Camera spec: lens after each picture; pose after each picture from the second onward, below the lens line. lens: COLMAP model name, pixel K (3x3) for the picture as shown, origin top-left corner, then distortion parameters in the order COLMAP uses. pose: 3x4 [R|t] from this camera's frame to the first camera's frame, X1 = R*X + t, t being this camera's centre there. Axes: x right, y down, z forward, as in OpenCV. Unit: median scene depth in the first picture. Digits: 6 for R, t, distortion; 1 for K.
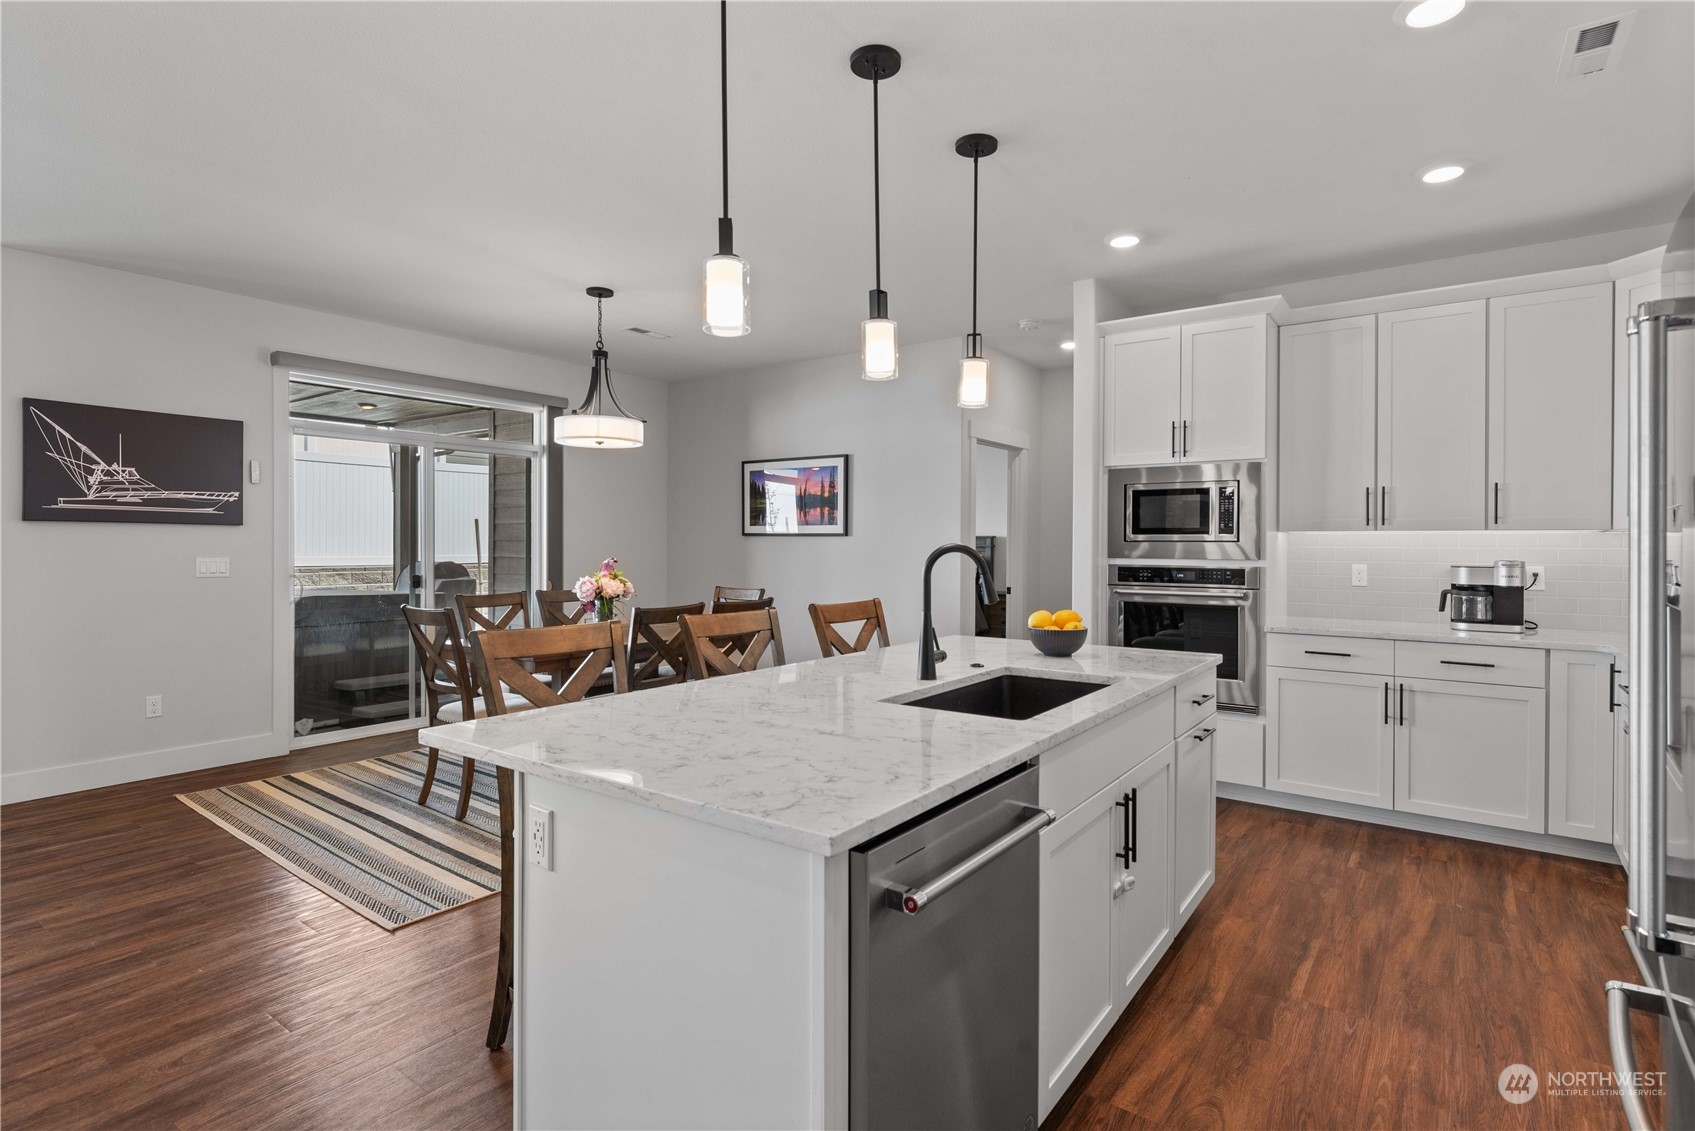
lens RADIAL K [[835.3, 0, 861.2], [0, 835.3, 546.8], [0, 0, 1]] dist [0.001384, 0.000280]
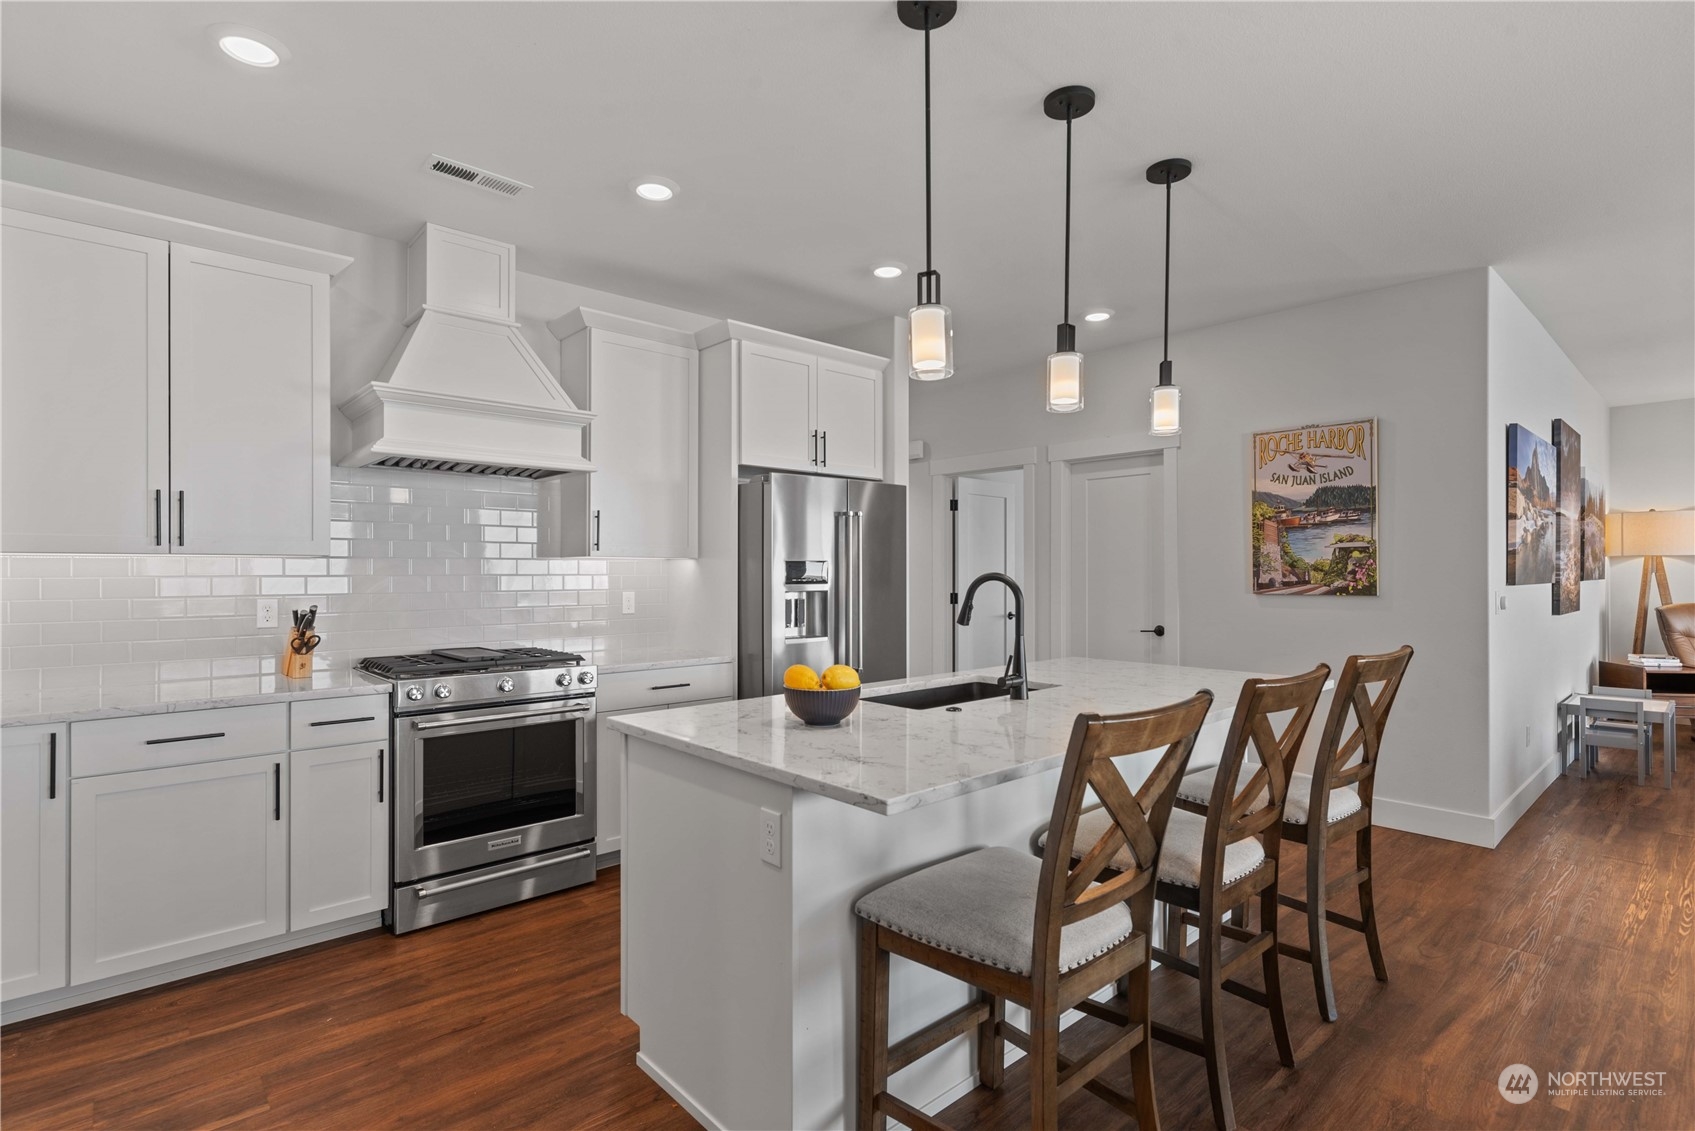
lens RADIAL K [[817.7, 0, 854.4], [0, 817.7, 567.3], [0, 0, 1]] dist [0.000206, 0.000418]
pose [[-0.977985, -0.000684, 0.208675, 0.038395], [-0.000559, 1.000000, 0.000661, -0.006403], [-0.208675, 0.000530, -0.977985, 1.199636]]
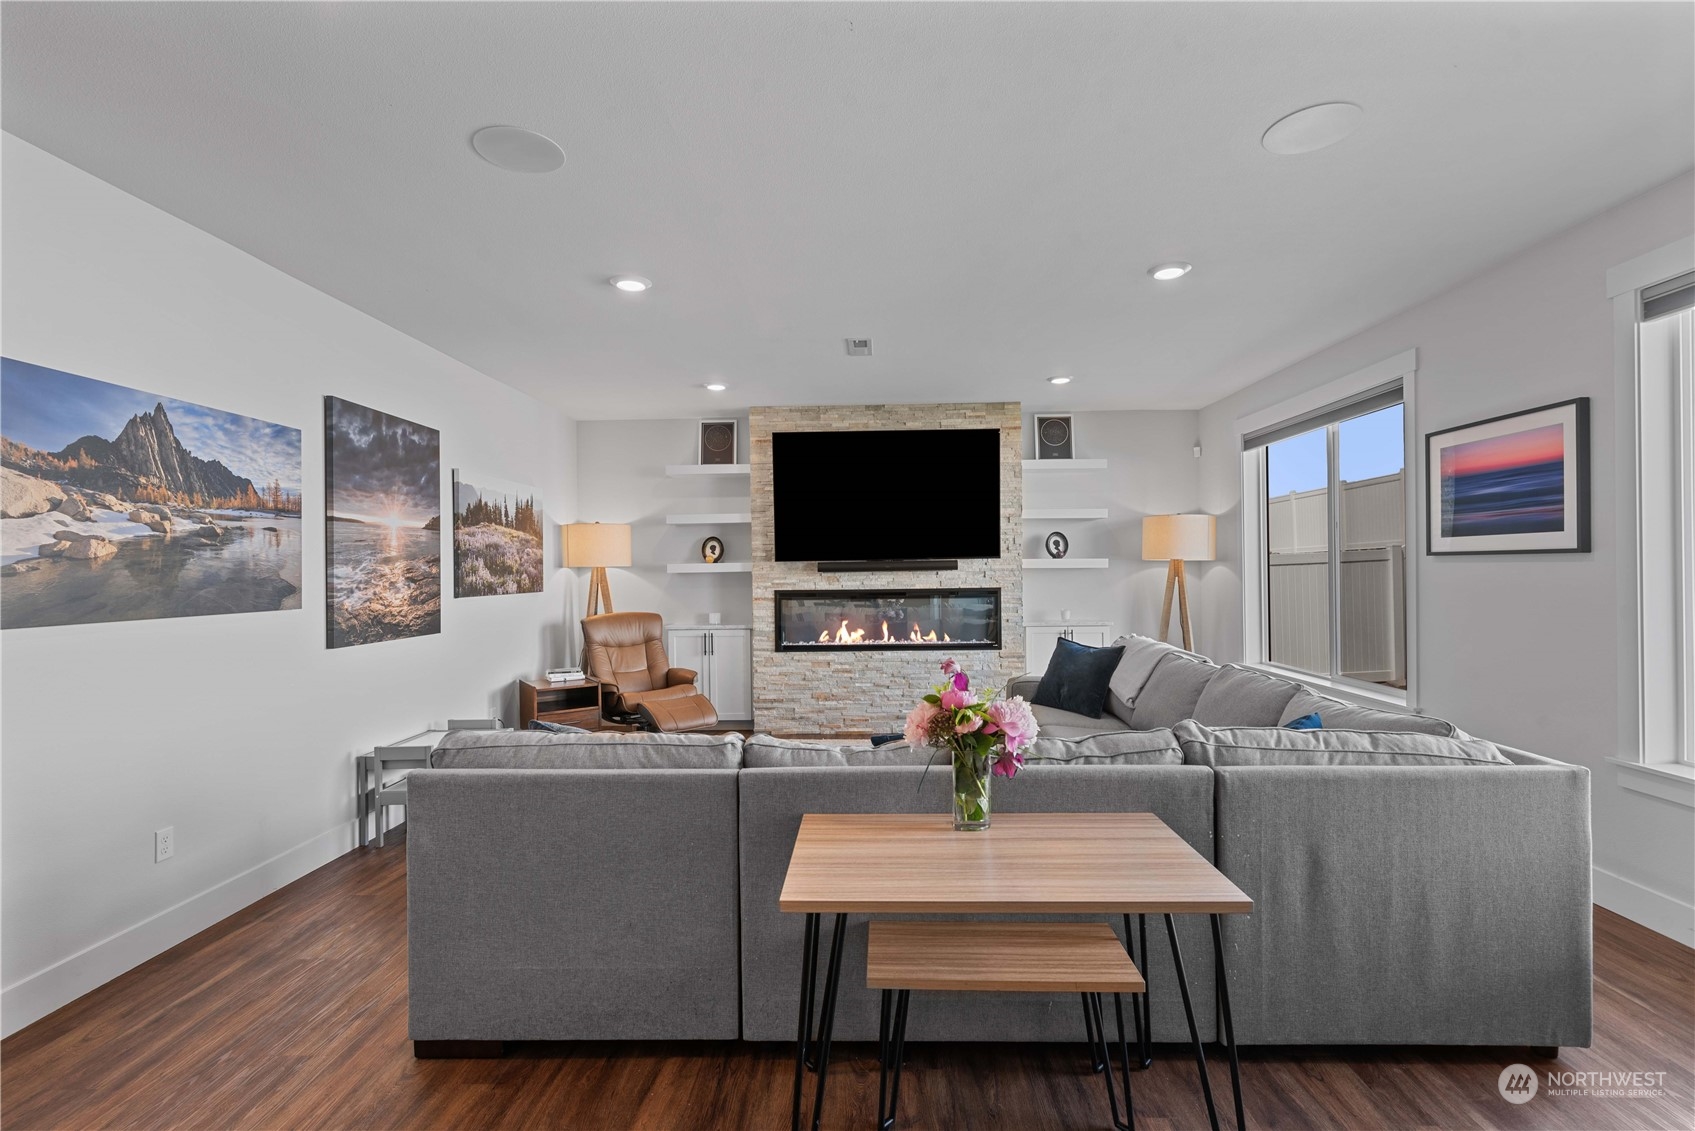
lens RADIAL K [[762.9, 0, 853.8], [0, 762.9, 569.3], [0, 0, 1]] dist [0.002114, -0.000427]
pose [[-0.827052, 0.006678, -0.562086, -0.727904], [0.006939, 0.999975, 0.001671, -0.024036], [0.562082, -0.002518, -0.827077, 0.861678]]
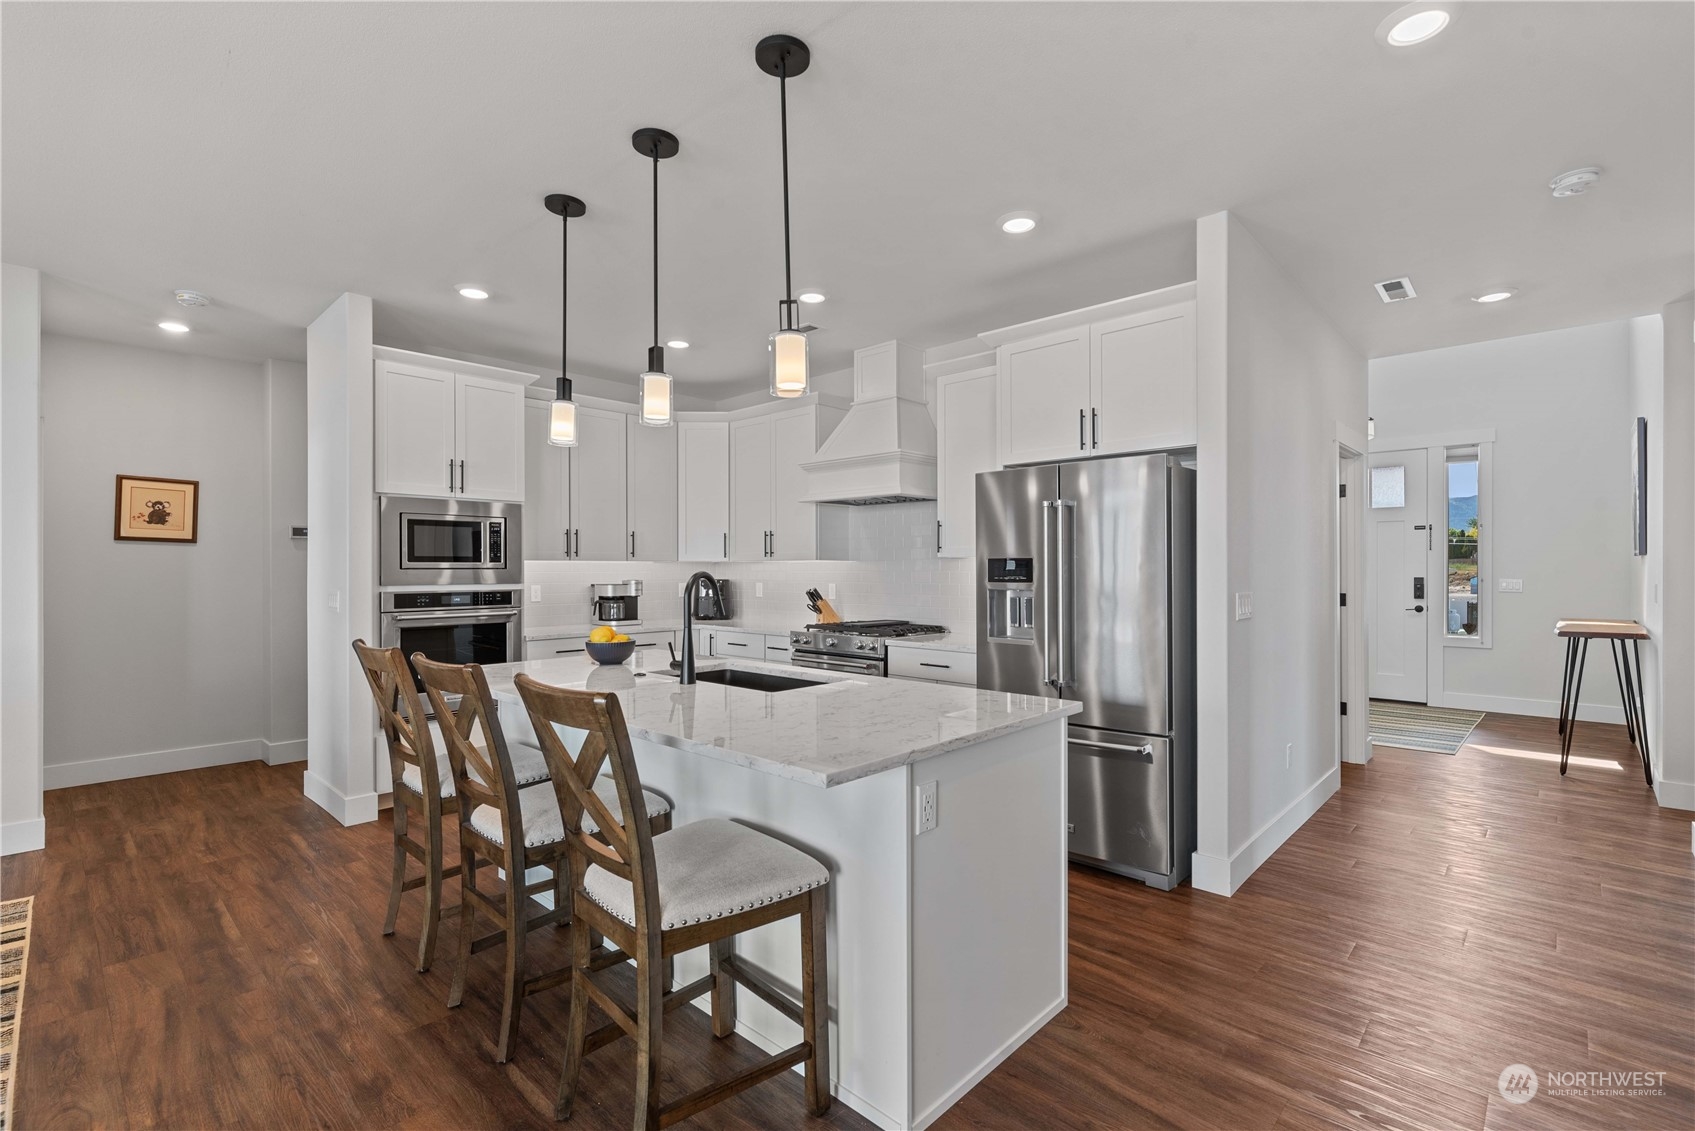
lens RADIAL K [[762.9, 0, 853.8], [0, 762.9, 569.3], [0, 0, 1]] dist [0.002114, -0.000427]
pose [[0.129445, -0.004013, 0.991578, -0.571101], [0.007273, 0.999969, 0.003098, -0.005109], [-0.991560, 0.006811, 0.129470, 0.357697]]
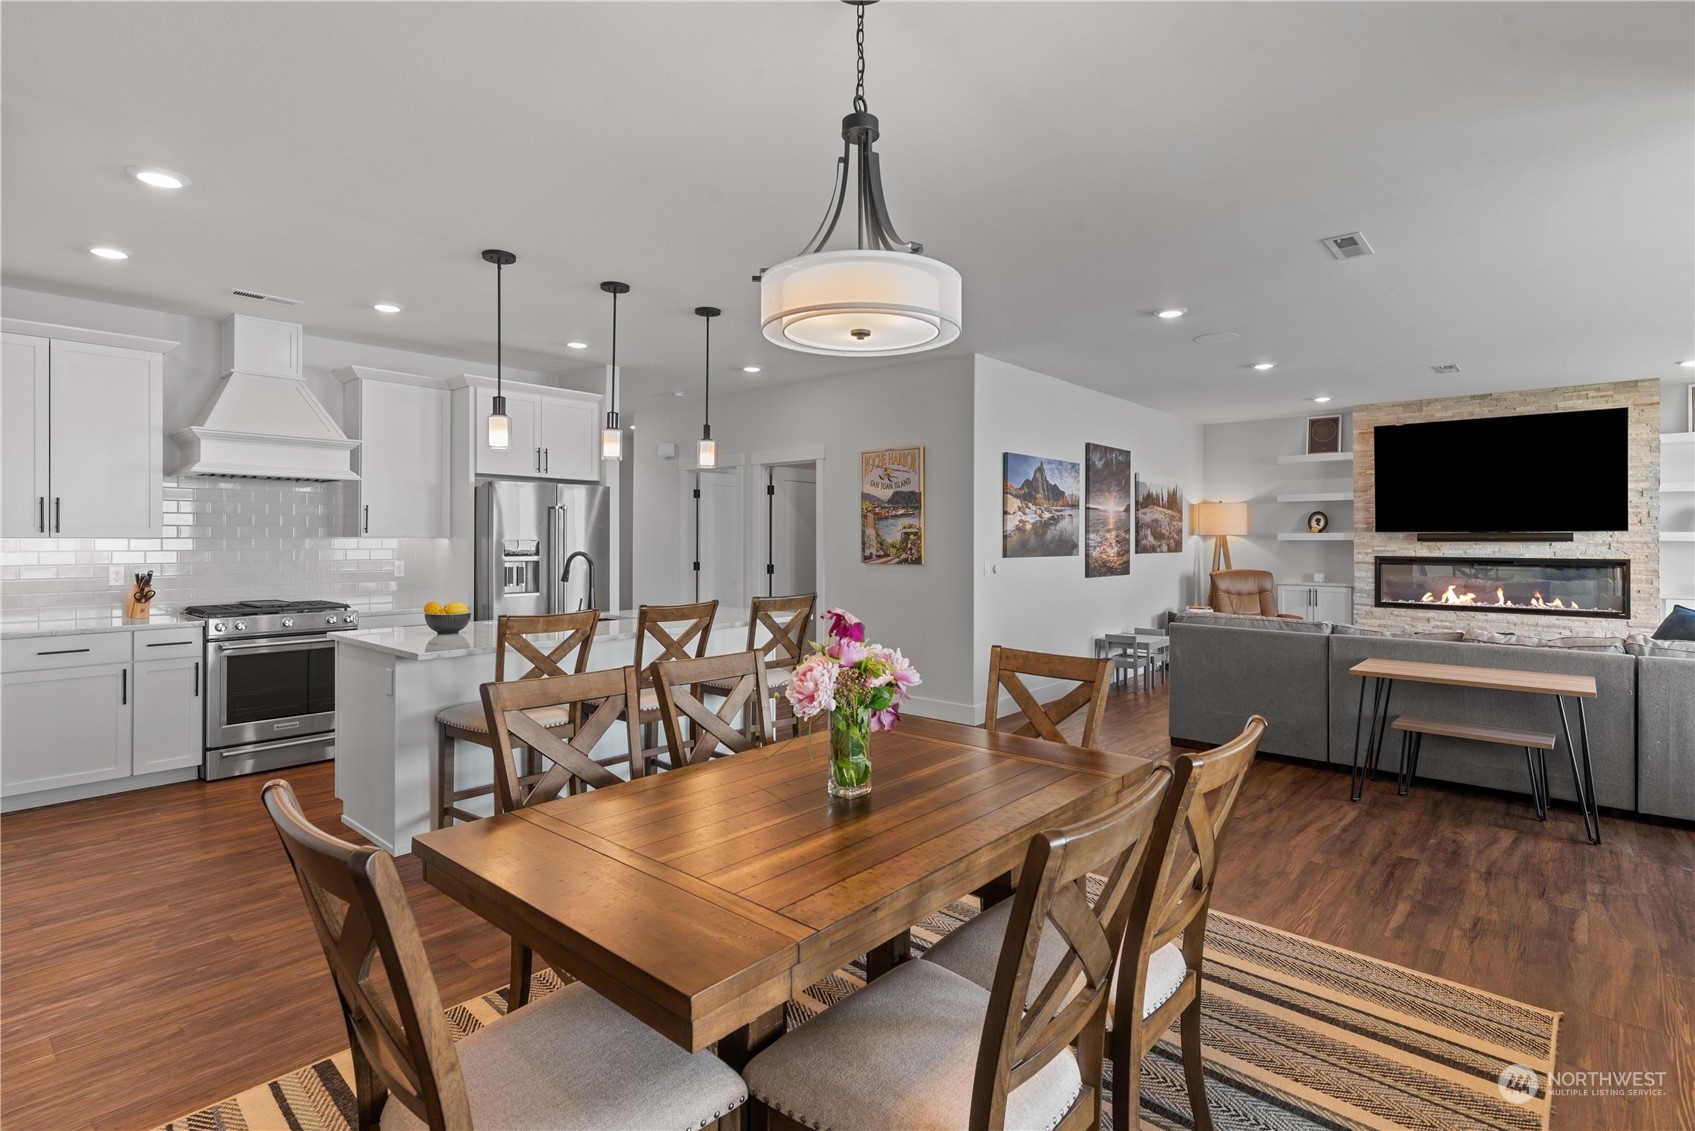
lens RADIAL K [[827.4, 0, 856.9], [0, 827.4, 537.2], [0, 0, 1]] dist [0.001036, 0.000436]
pose [[-0.995462, -0.005414, 0.095007, -0.399895], [-0.005146, 0.999982, 0.003059, -0.025457], [-0.095021, 0.002557, -0.995472, 1.615766]]
